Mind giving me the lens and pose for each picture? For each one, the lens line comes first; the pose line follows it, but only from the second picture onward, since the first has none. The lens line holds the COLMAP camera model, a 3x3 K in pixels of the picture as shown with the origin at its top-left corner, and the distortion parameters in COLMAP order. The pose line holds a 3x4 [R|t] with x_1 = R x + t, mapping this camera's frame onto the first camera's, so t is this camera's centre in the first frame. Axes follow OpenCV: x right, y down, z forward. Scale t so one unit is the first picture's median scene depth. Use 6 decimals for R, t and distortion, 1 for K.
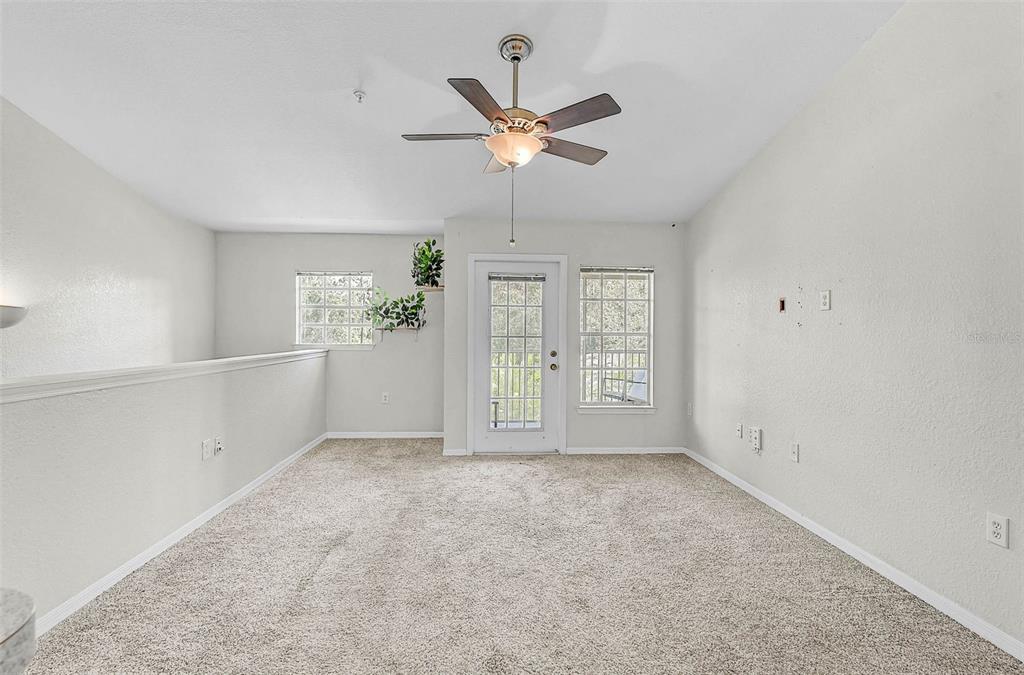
lens RADIAL K [[482.7, 0, 513.1], [0, 482.7, 332.1], [0, 0, 1]] dist [-0.001125, -0.002247]
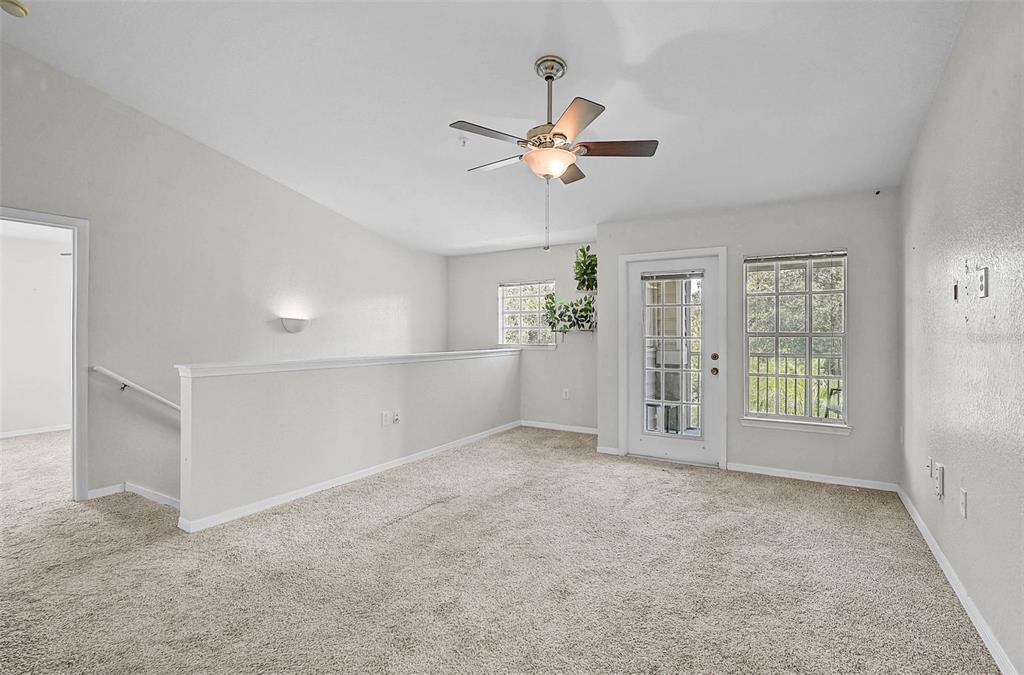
lens RADIAL K [[482.7, 0, 513.1], [0, 482.7, 332.1], [0, 0, 1]] dist [-0.001125, -0.002247]
pose [[0.820401, -0.007911, -0.571734, 0.312812], [0.005471, 0.999967, -0.005986, 0.002605], [0.571763, 0.001783, 0.820417, 0.043024]]
